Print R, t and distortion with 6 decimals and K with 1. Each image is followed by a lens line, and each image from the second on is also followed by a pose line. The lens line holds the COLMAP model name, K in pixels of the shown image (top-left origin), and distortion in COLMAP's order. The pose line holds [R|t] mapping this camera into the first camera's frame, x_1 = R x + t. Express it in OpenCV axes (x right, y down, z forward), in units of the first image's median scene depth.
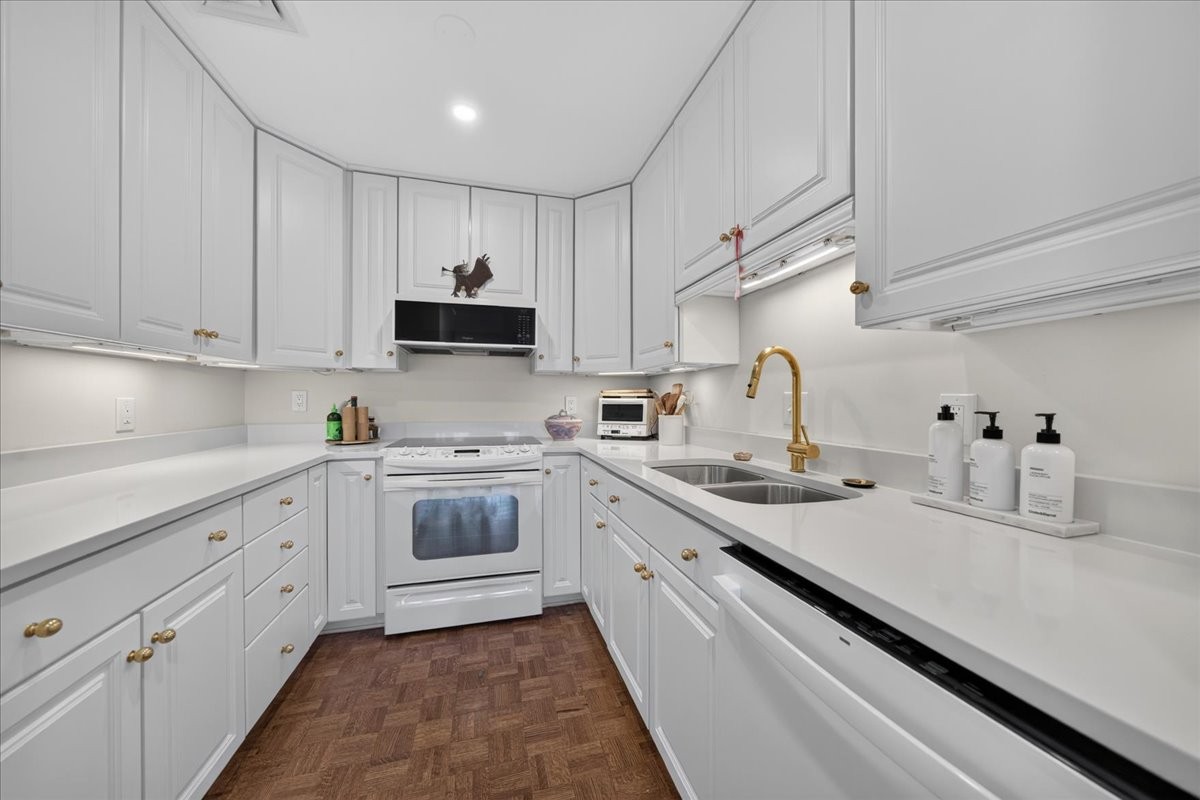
lens RADIAL K [[415.7, 0, 596.1], [0, 415.7, 403.0], [0, 0, 1]] dist [-0.008069, 0.001516]
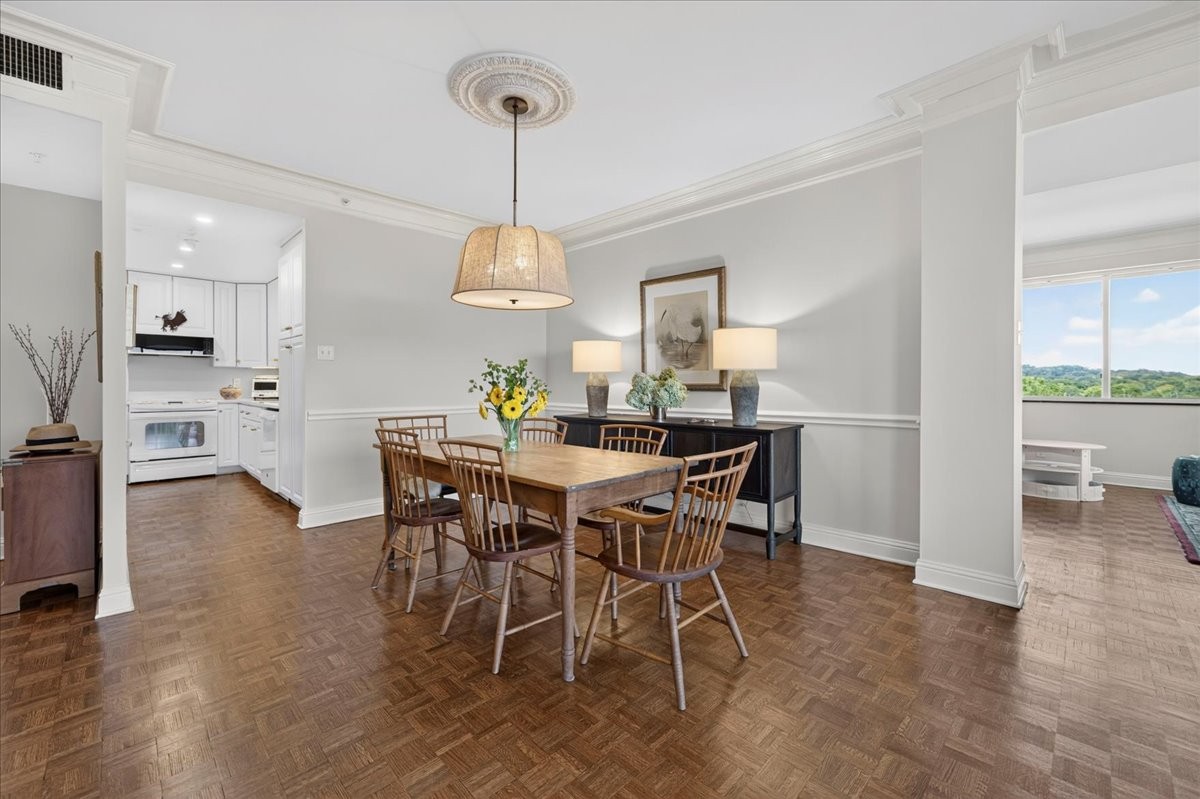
lens RADIAL K [[495.8, 0, 621.7], [0, 495.8, 390.9], [0, 0, 1]] dist [0.000336, 0.000215]
pose [[0.849526, -0.001334, 0.527545, 0.355614], [-0.002062, 0.999981, 0.005849, 0.036485], [-0.527543, -0.006057, 0.849507, -2.762723]]
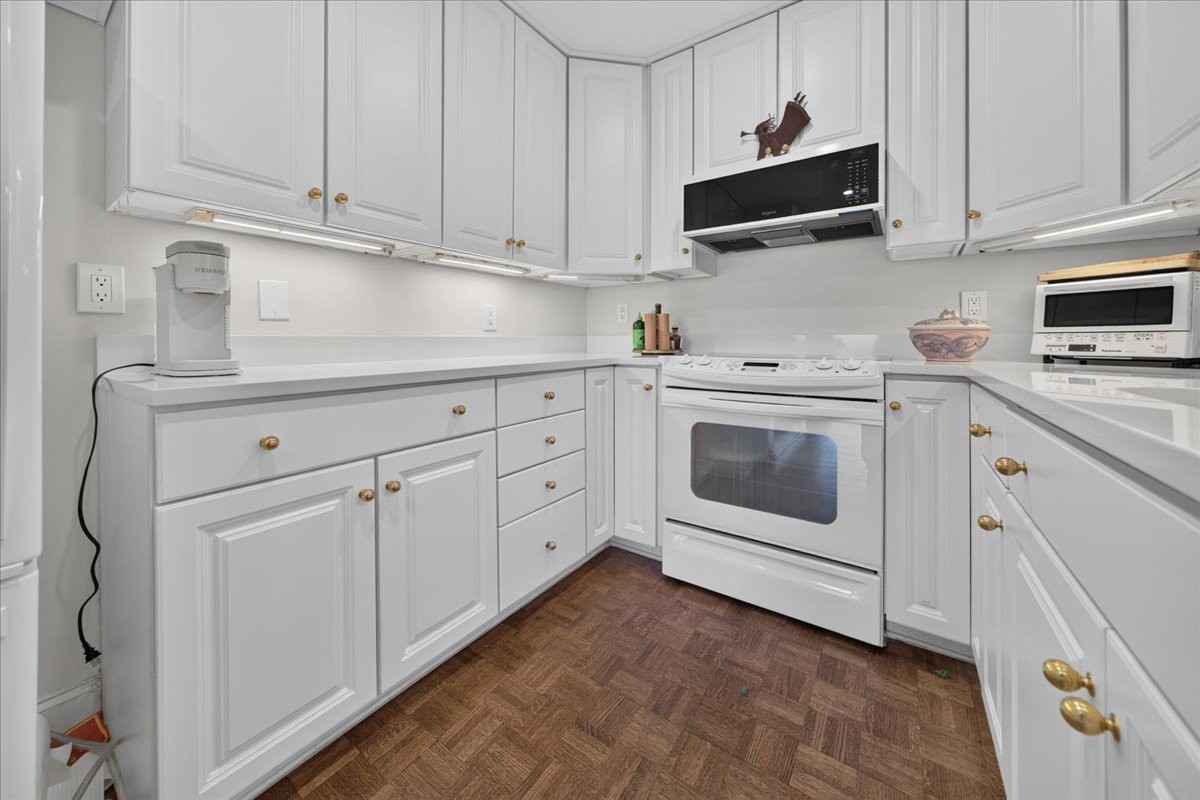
lens RADIAL K [[429.9, 0, 598.2], [0, 429.9, 338.3], [0, 0, 1]] dist [-0.007527, 0.001413]
pose [[0.638891, -0.007138, -0.769264, 0.090043], [-0.004448, 0.999906, -0.012972, 0.087246], [0.769284, 0.011709, 0.638800, 0.325447]]
